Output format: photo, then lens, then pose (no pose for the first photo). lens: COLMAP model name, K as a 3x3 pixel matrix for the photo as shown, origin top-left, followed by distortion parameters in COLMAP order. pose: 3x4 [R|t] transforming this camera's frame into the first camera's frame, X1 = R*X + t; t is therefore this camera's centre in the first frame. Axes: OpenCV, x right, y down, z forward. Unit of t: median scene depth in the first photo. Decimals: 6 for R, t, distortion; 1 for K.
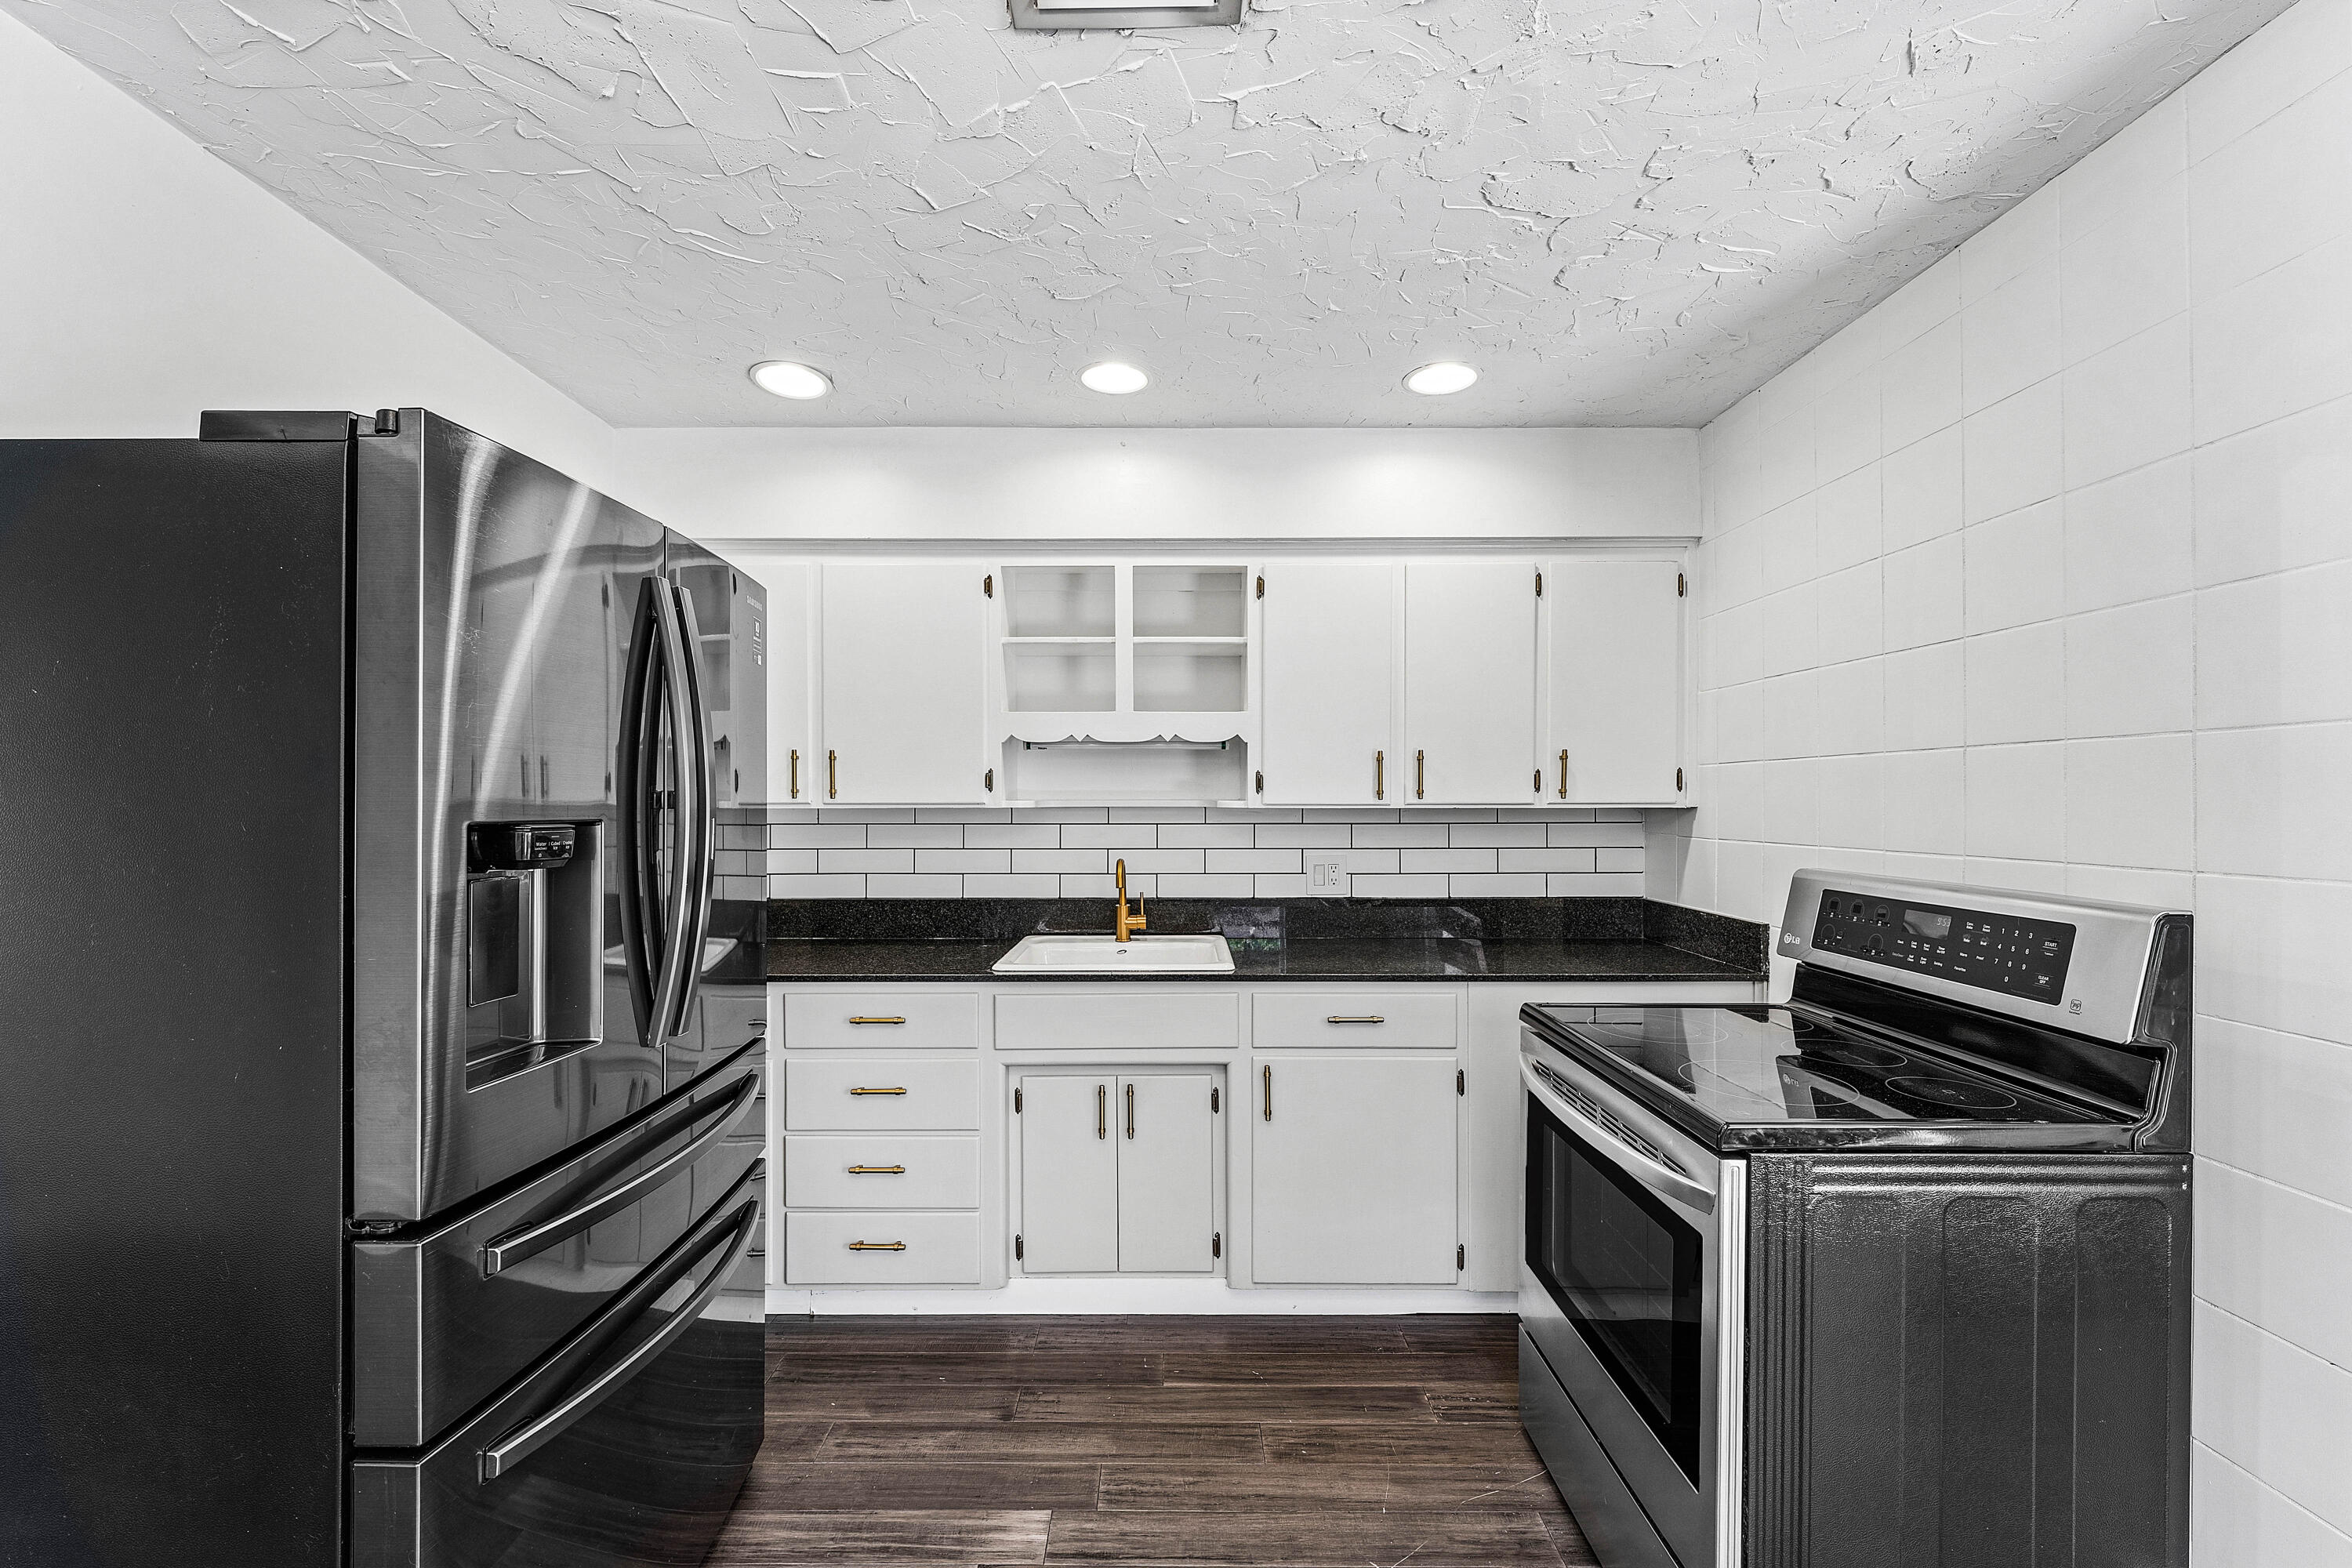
lens RADIAL K [[970.6, 0, 1176.2], [0, 970.6, 799.6], [0, 0, 1]] dist [0.001435, 0.000009]
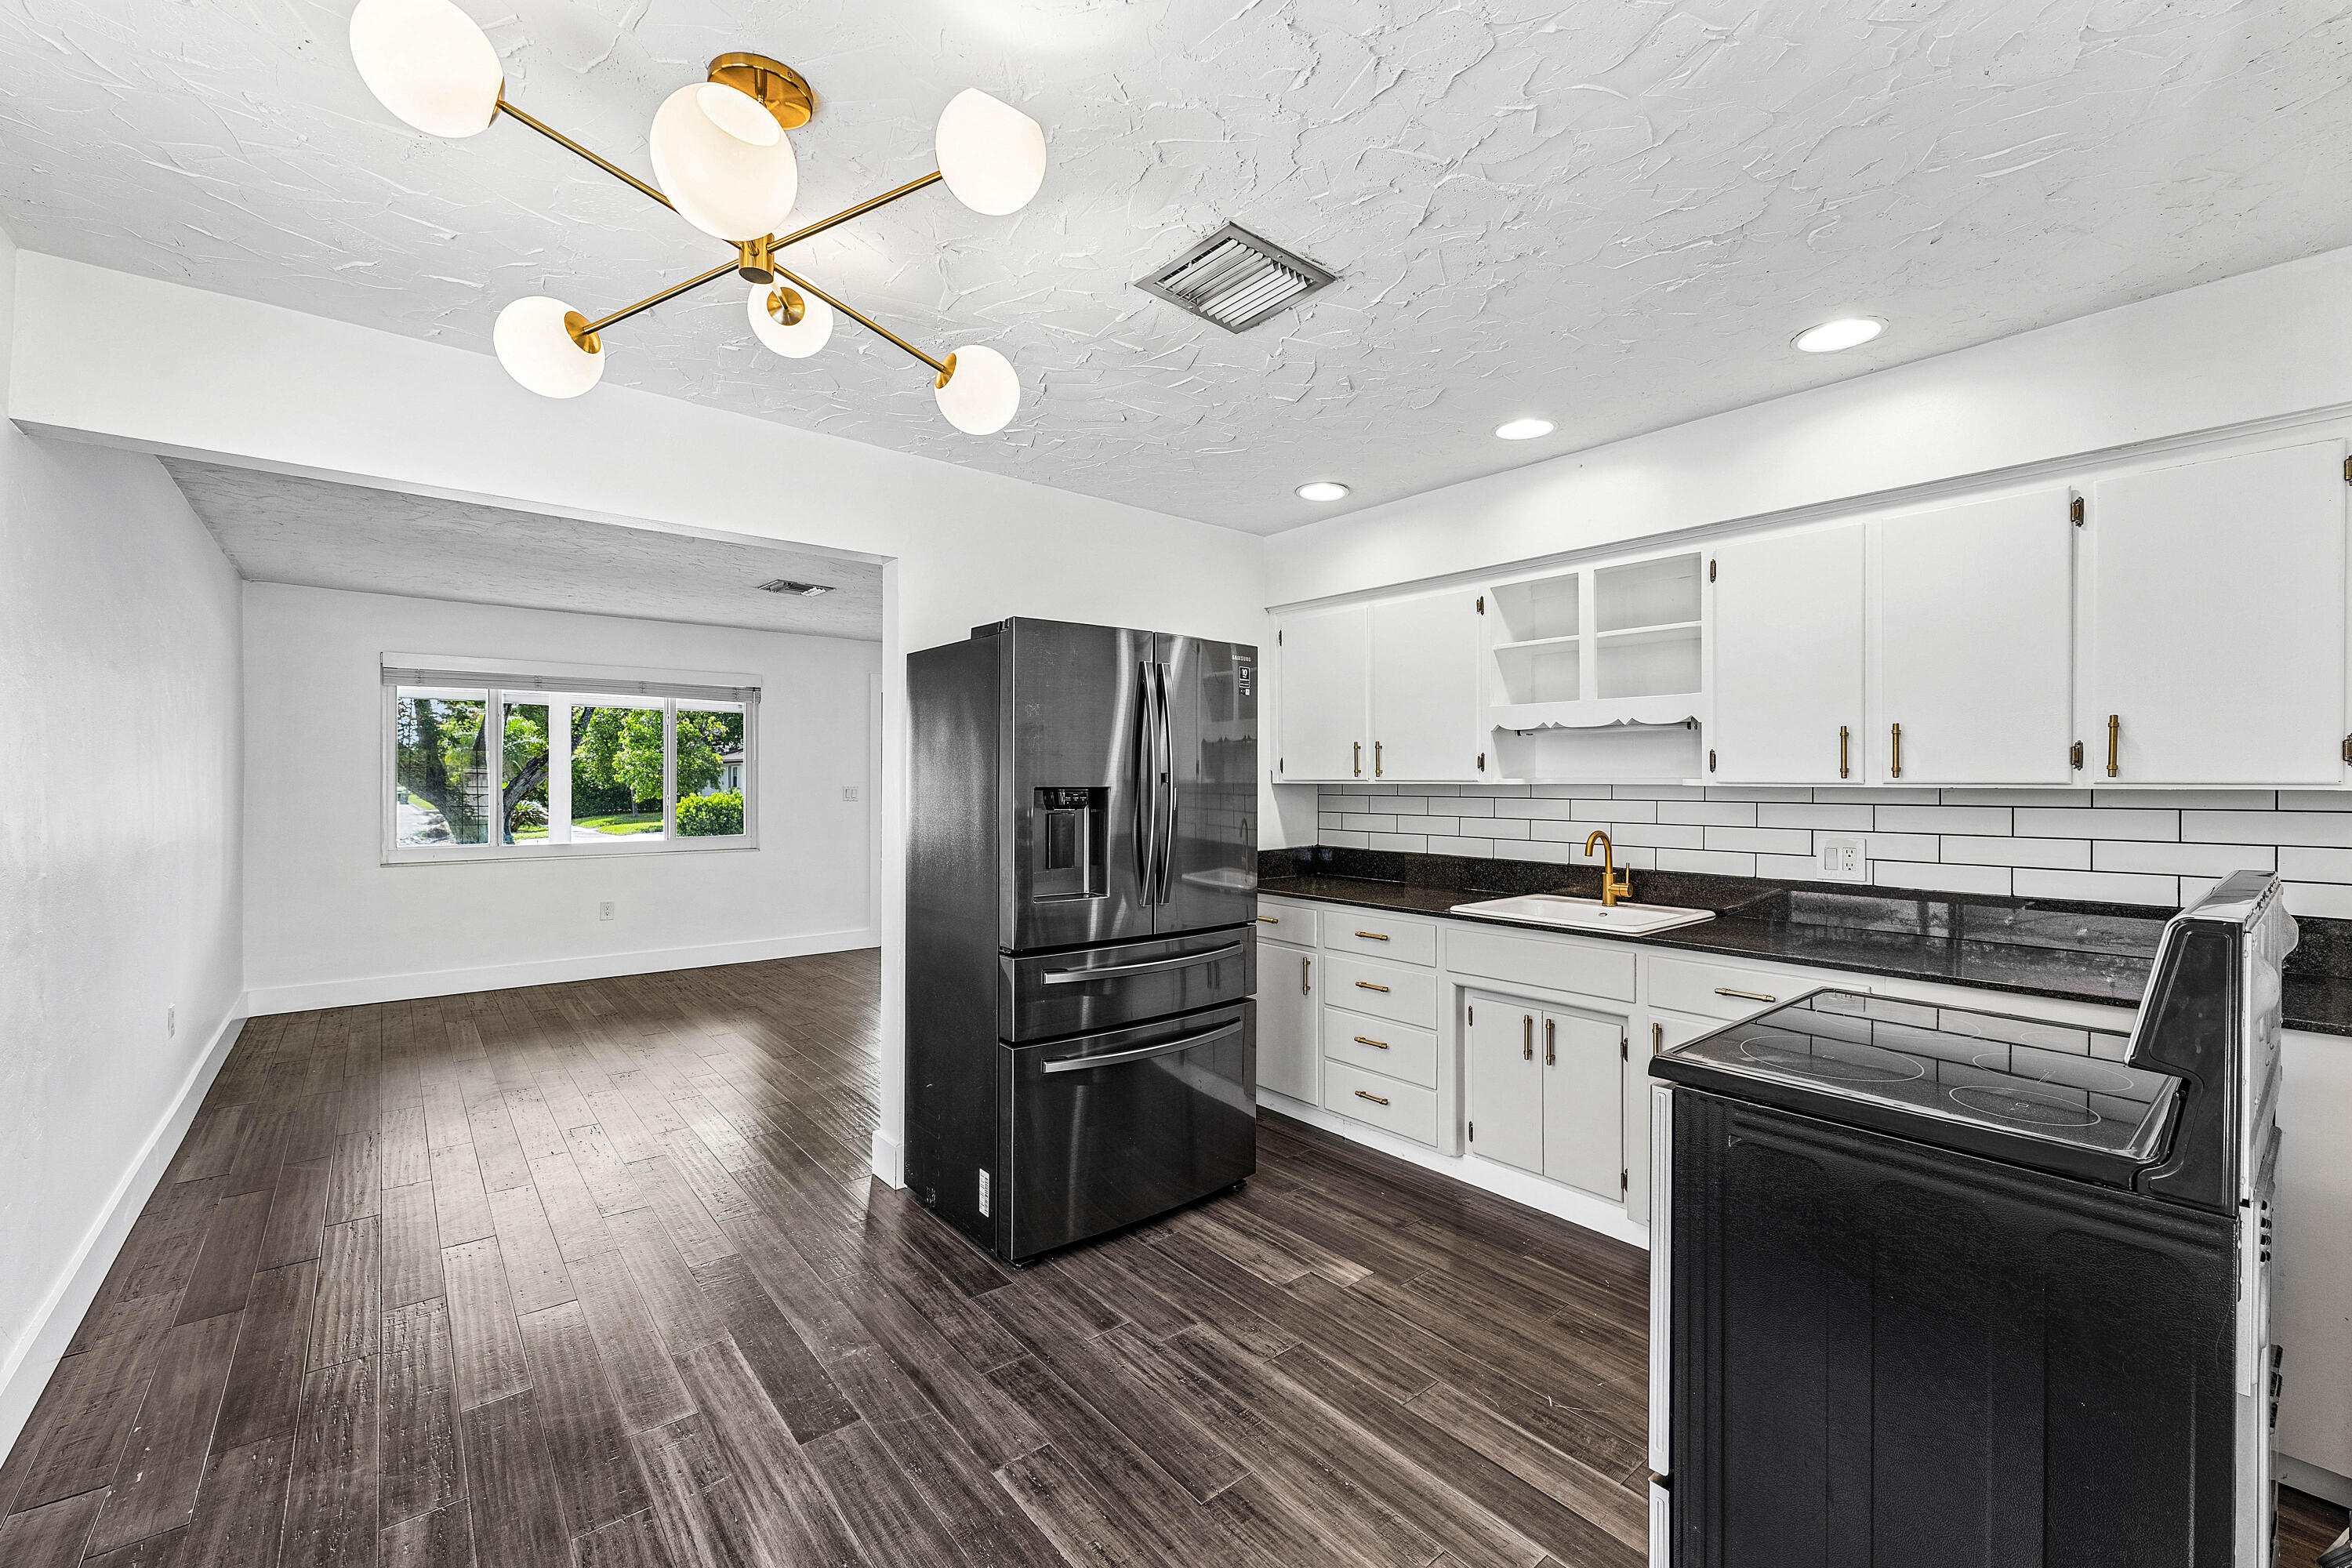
lens RADIAL K [[955.1, 0, 1176.0], [0, 955.1, 784.0], [0, 0, 1]] dist [0.000915, -0.000123]
pose [[0.641810, 0.006443, -0.766836, 0.501945], [-0.000749, 0.999969, 0.007775, -0.001116], [0.766863, -0.004416, 0.641796, -0.084940]]
